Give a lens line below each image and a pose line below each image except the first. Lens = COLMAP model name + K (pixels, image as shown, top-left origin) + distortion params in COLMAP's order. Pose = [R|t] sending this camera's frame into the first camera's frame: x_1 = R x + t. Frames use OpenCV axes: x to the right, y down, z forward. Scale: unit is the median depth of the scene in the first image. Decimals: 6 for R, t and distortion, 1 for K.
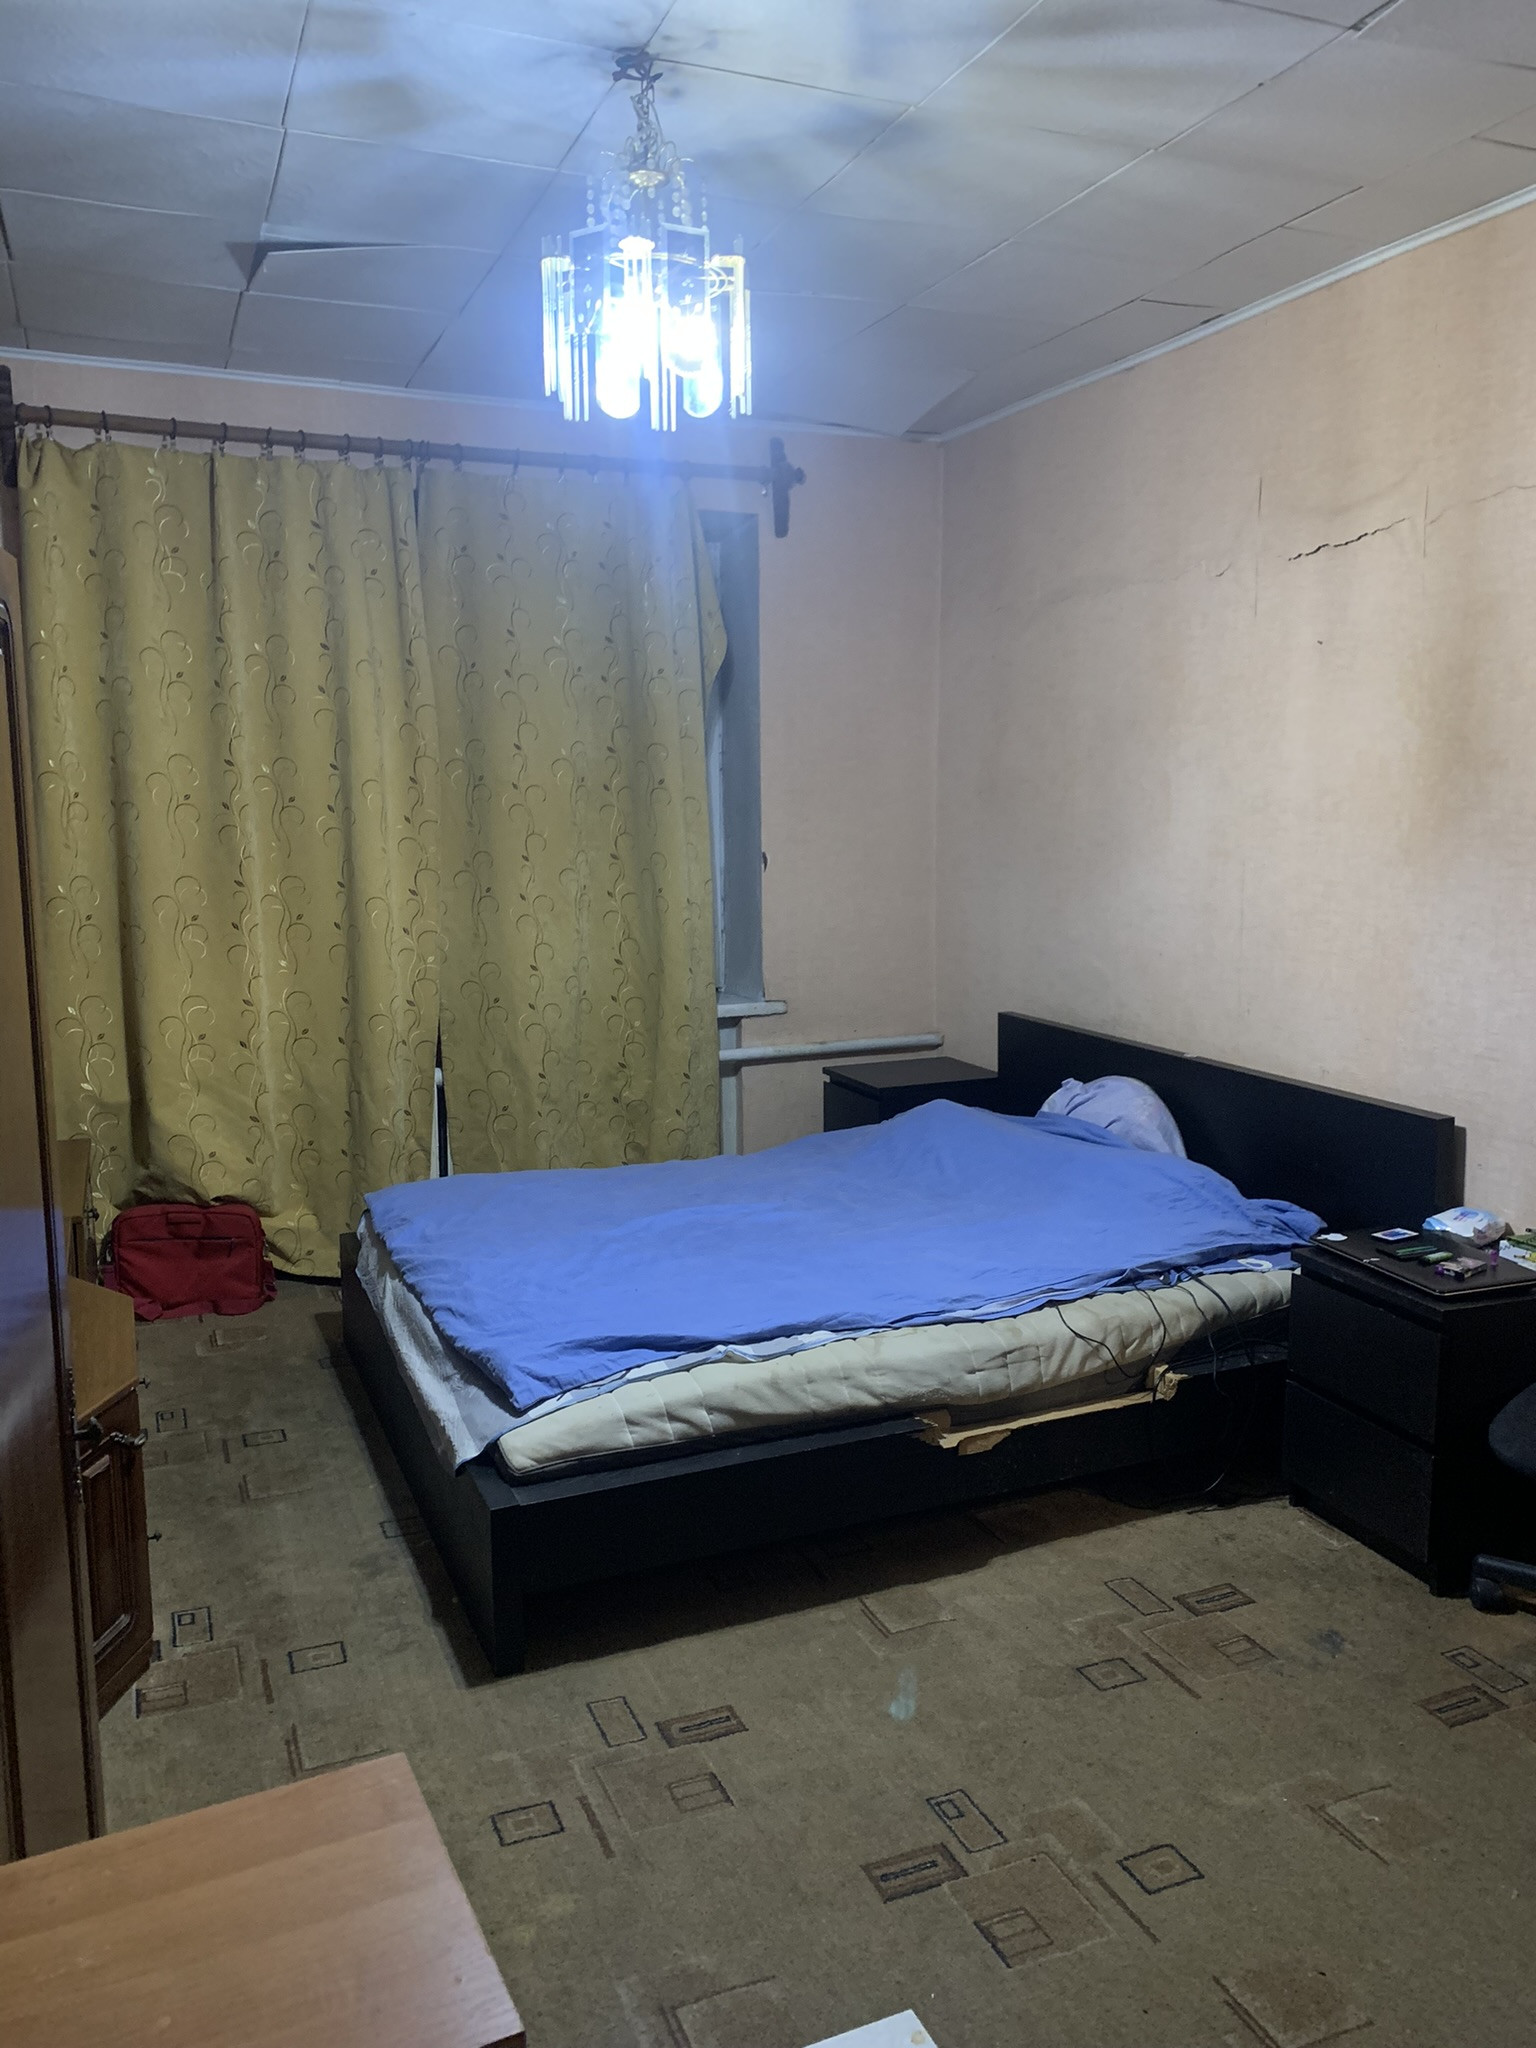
lens RADIAL K [[1531.0, 0, 768.0], [0, 1531.0, 1024.0], [0, 0, 1]] dist [0.040410, -0.064121]
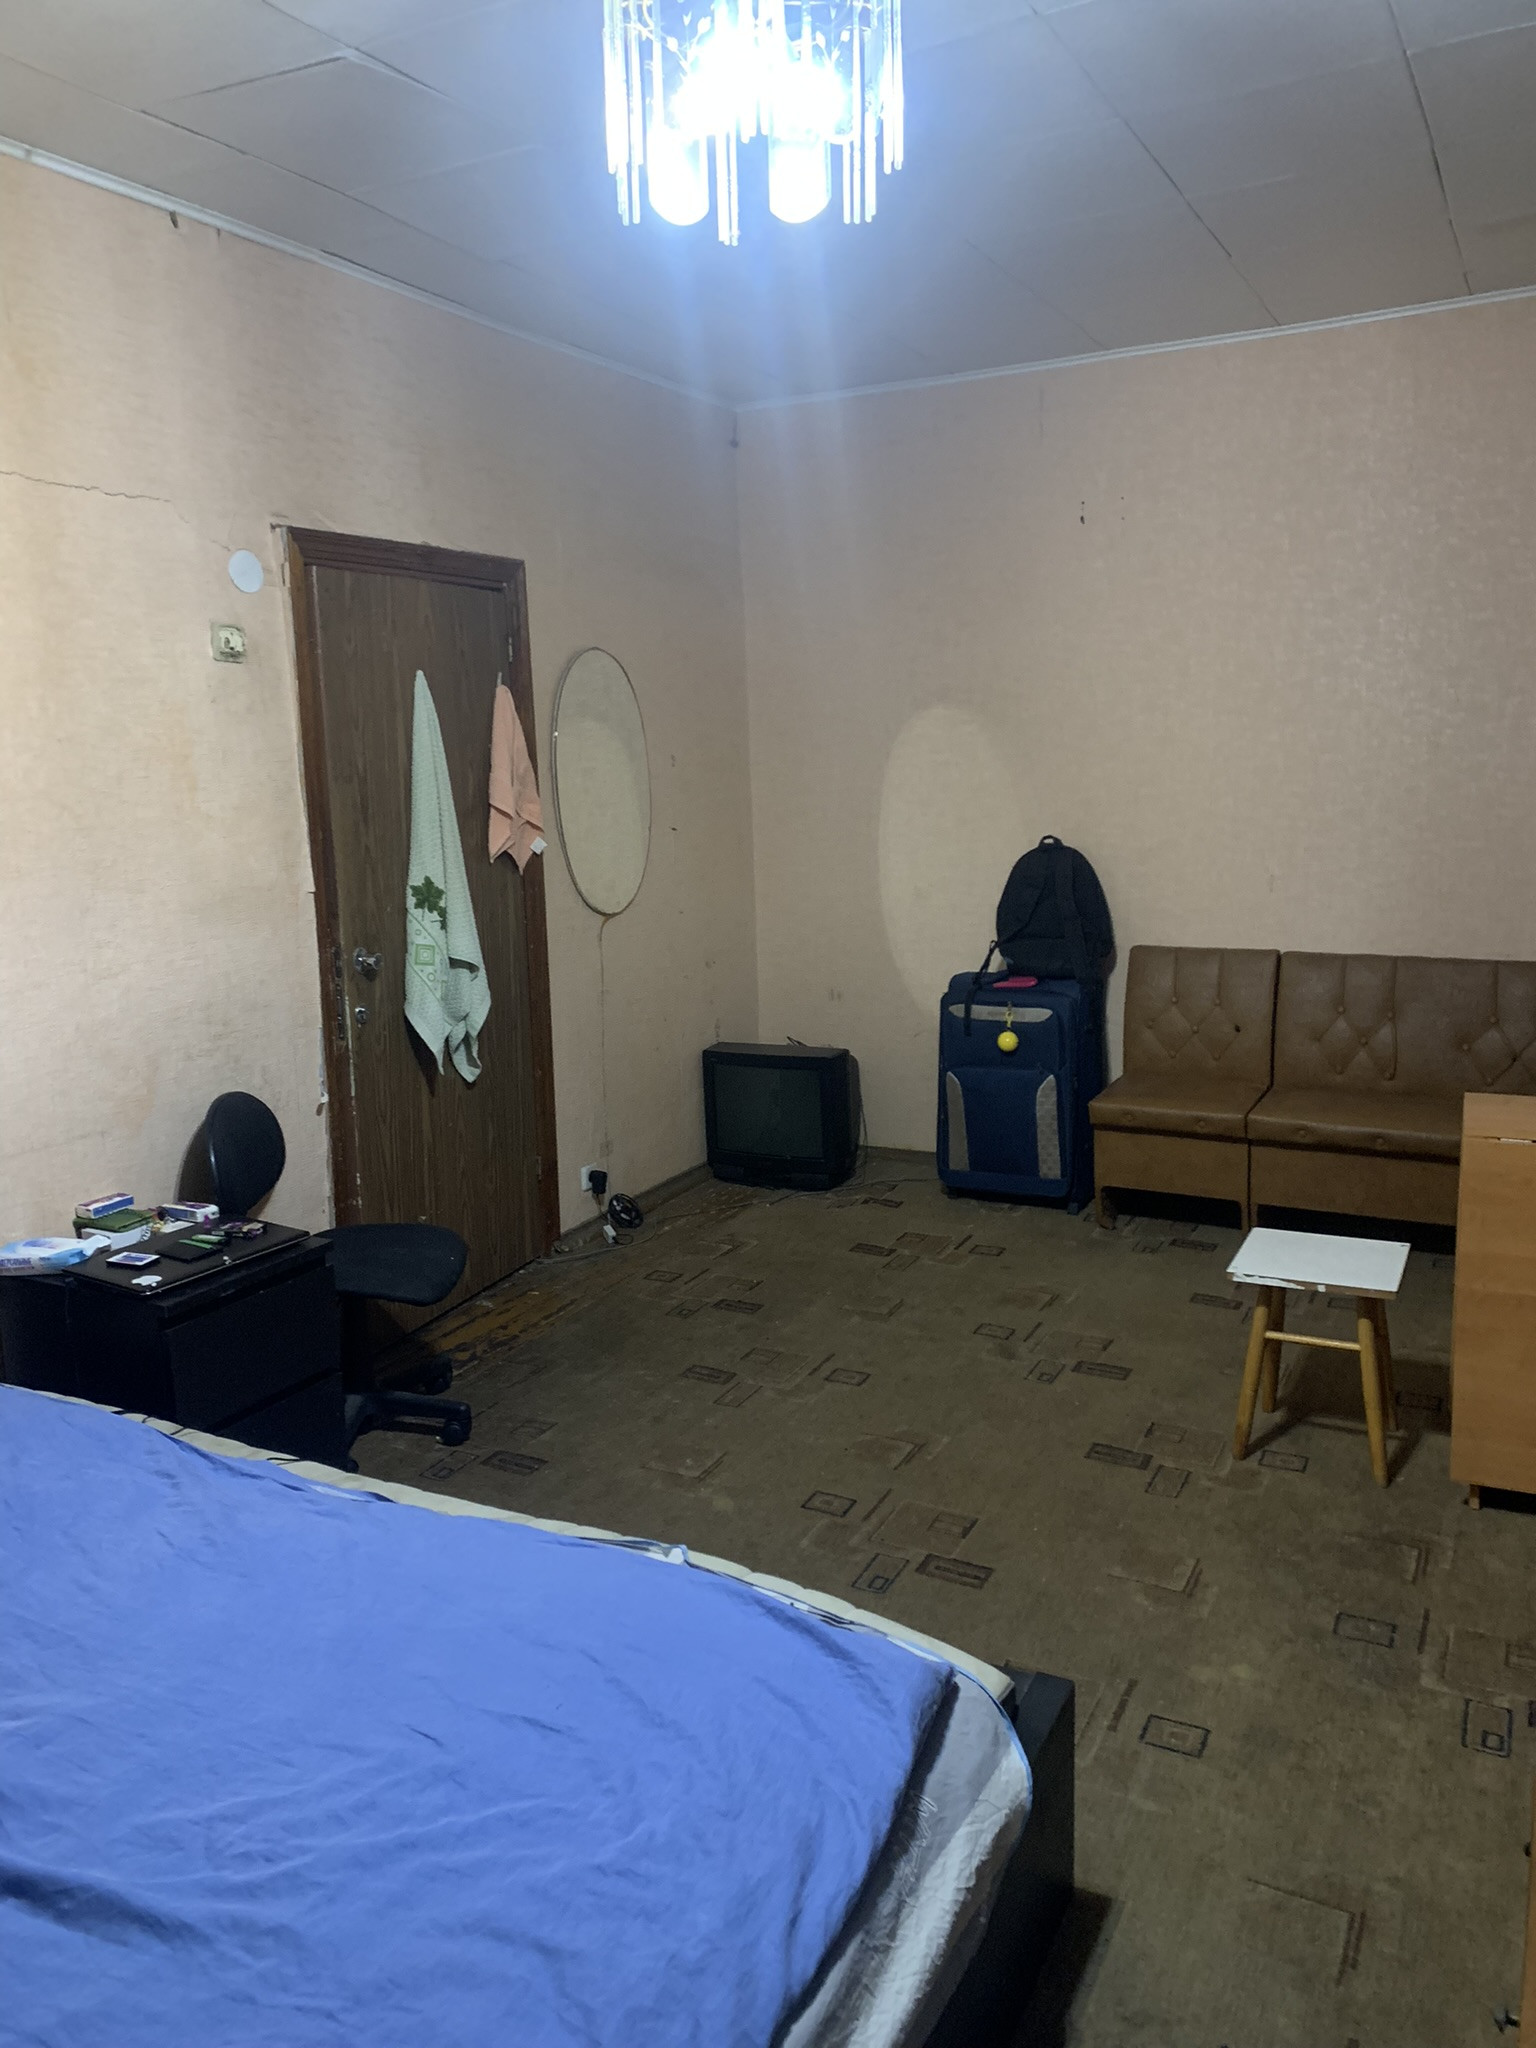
lens RADIAL K [[1562.8, 0, 754.3], [0, 1562.8, 1020.2], [0, 0, 1]] dist [0.076829, -0.078341]
pose [[-0.631892, -0.113924, 0.766638, -0.585274], [0.147440, 0.953407, 0.263204, -0.211467], [-0.760903, 0.279350, -0.585654, 1.343189]]
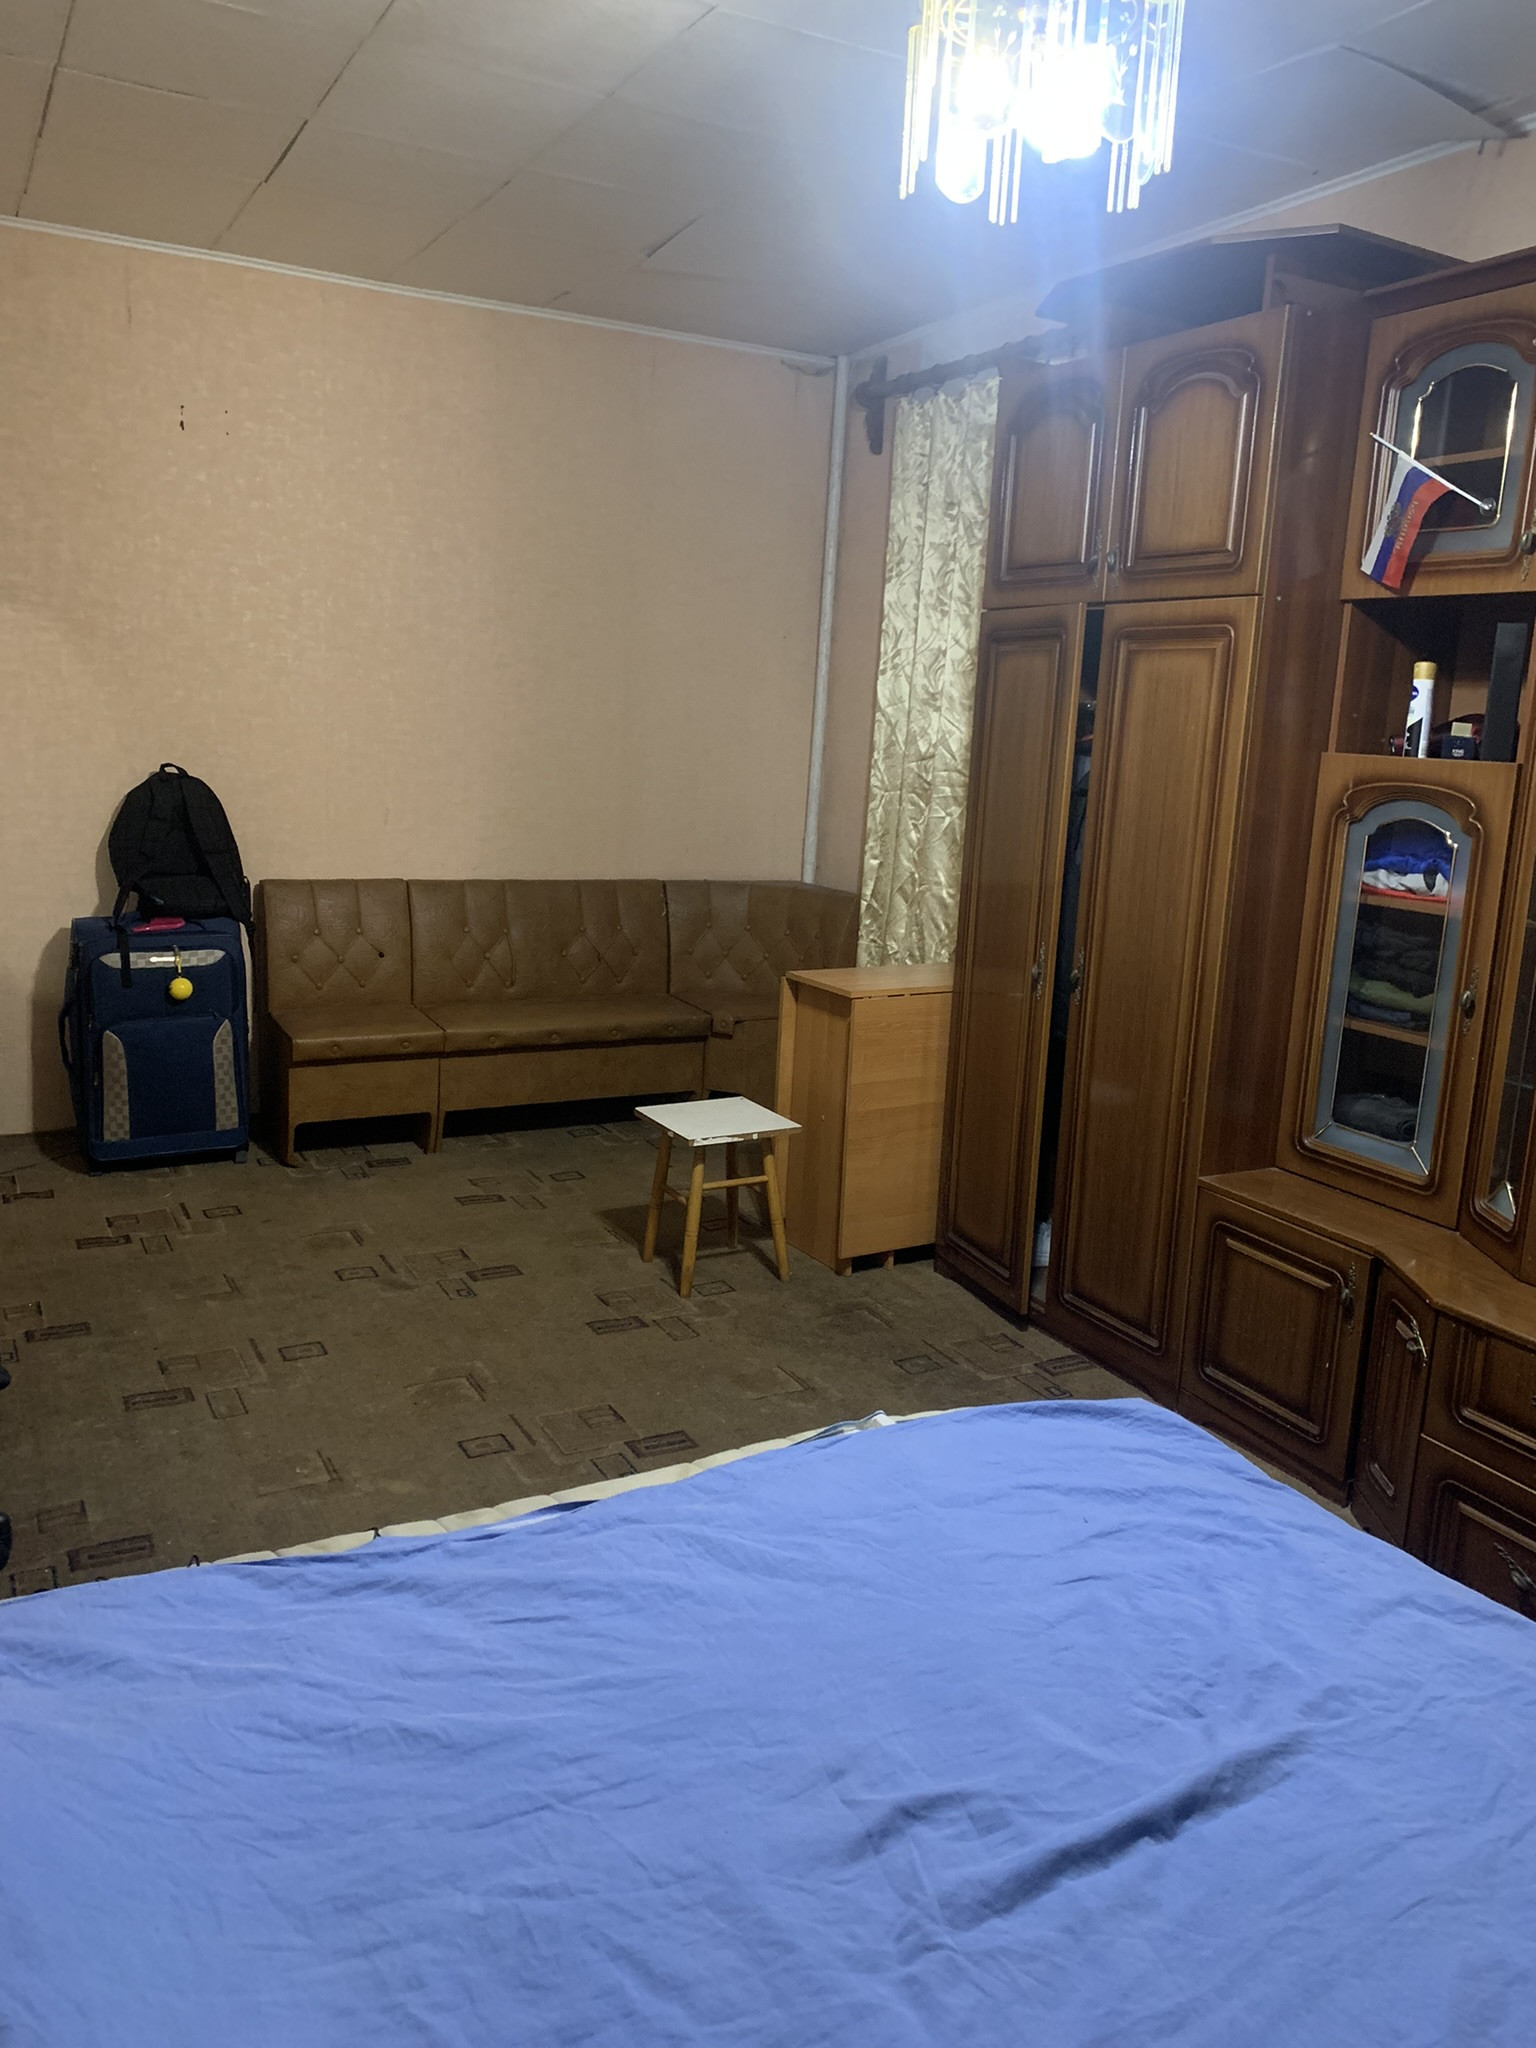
lens RADIAL K [[1562.8, 0, 754.3], [0, 1562.8, 1020.2], [0, 0, 1]] dist [0.076829, -0.078341]
pose [[-0.995208, -0.017874, -0.096129, 0.117171], [-0.050082, 0.937573, 0.344164, -0.242477], [0.083976, 0.347329, -0.933976, 1.672288]]
